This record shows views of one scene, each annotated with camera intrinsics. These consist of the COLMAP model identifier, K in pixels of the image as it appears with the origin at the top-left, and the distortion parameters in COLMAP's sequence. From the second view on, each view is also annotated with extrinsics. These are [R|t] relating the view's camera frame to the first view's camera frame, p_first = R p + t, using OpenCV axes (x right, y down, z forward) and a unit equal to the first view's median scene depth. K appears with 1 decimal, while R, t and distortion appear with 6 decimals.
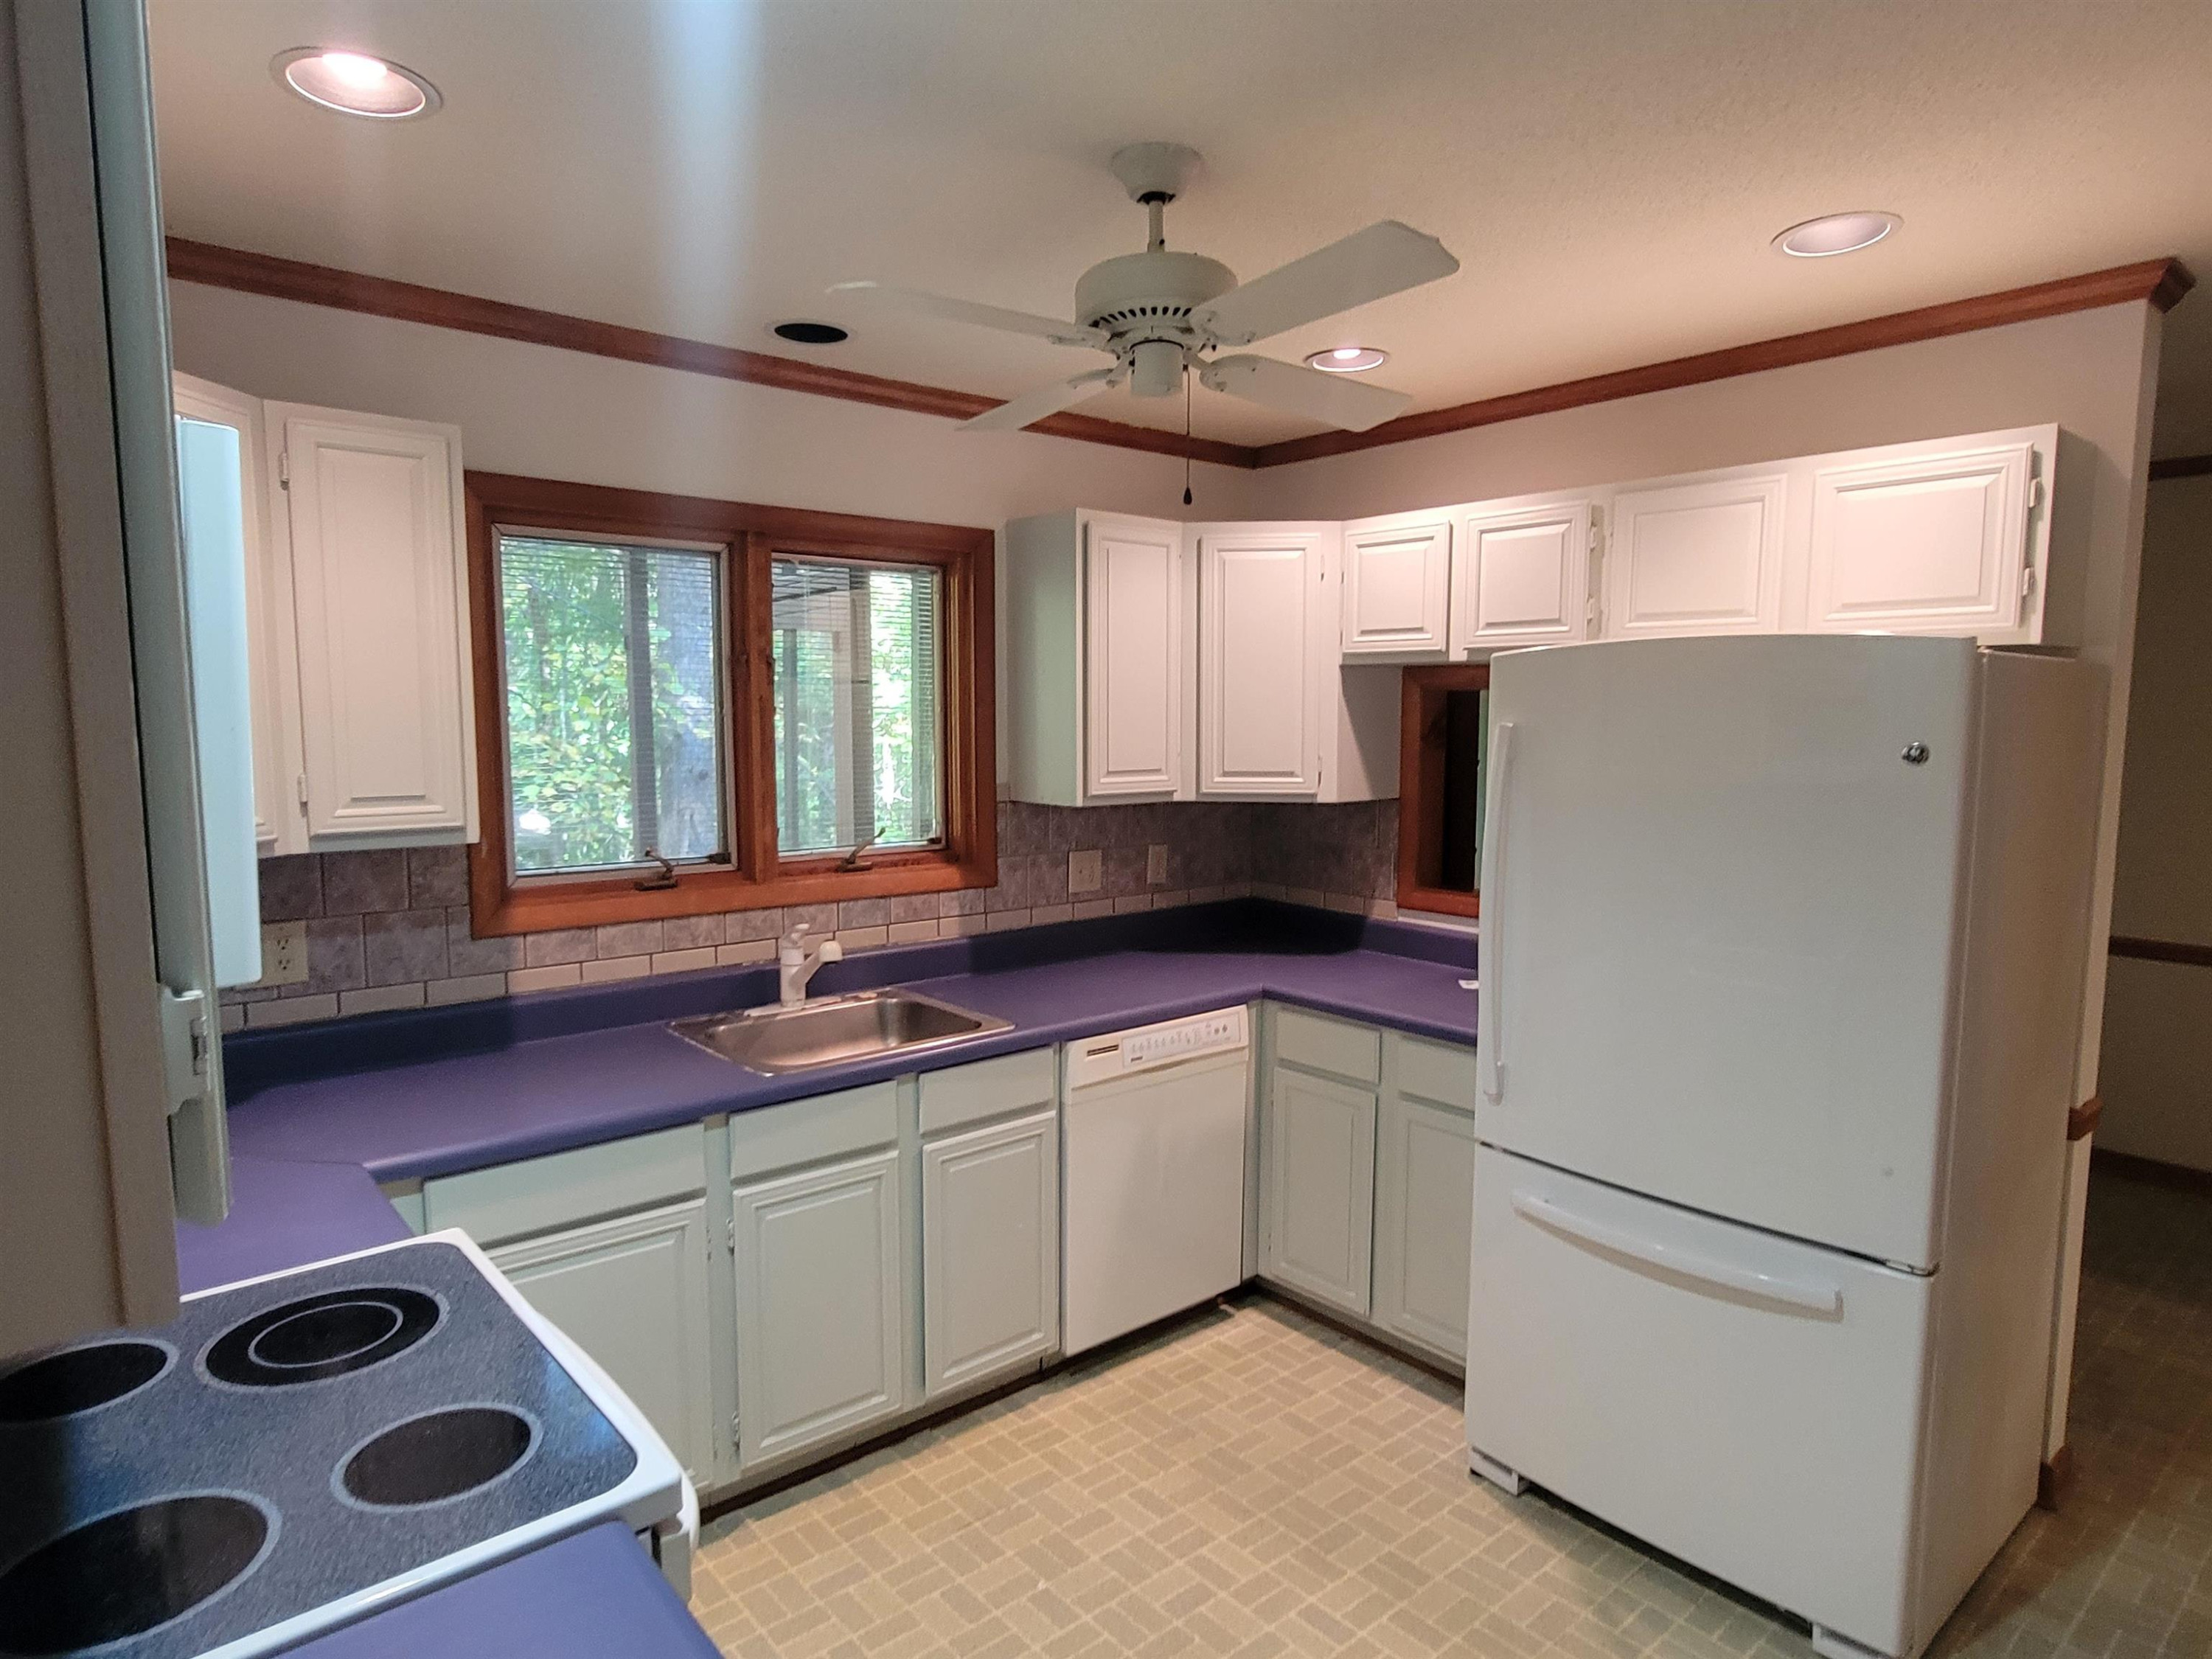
lens RADIAL K [[1283.8, 0, 1100.3], [0, 1283.8, 830.2], [0, 0, 1]] dist [-0.000271, 0.000791]
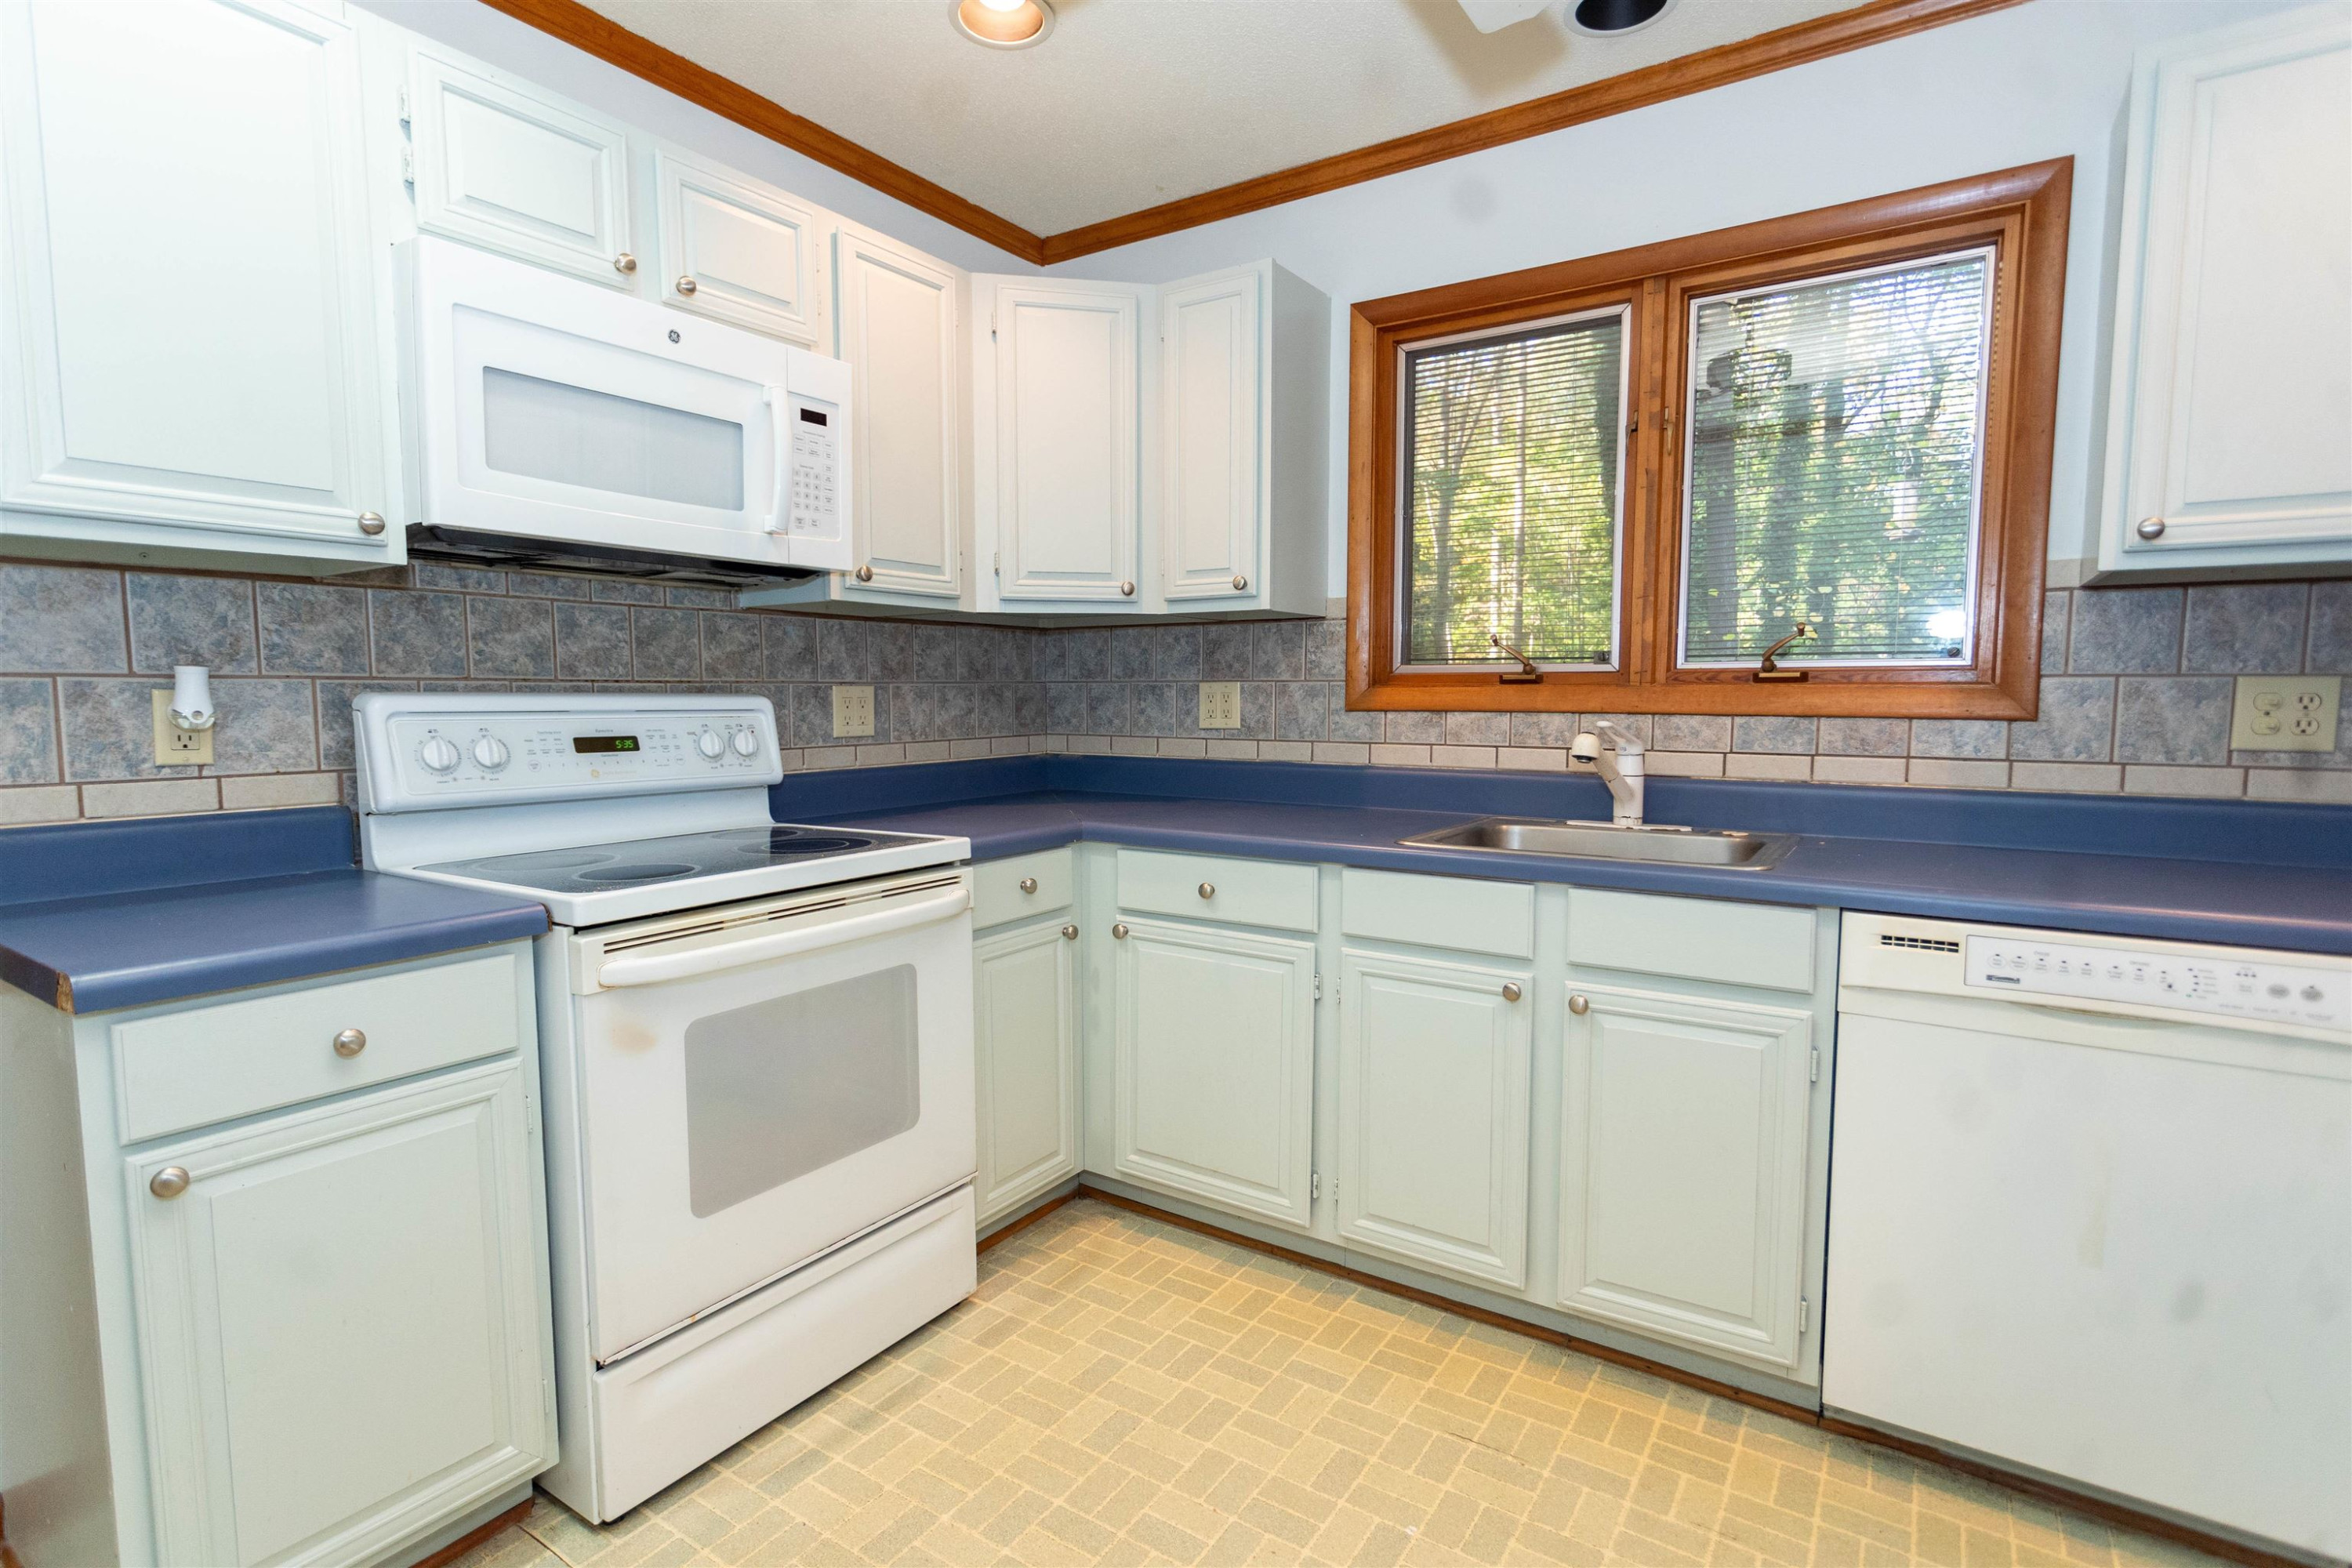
lens RADIAL K [[1138.5, 0, 1176.1], [0, 1138.5, 786.1], [0, 0, 1]] dist [0.001255, 0.003659]
pose [[0.274465, 0.073385, -0.958793, 0.439411], [-0.090928, 0.994597, 0.050097, 0.108721], [0.957288, 0.073431, 0.279655, 0.538354]]
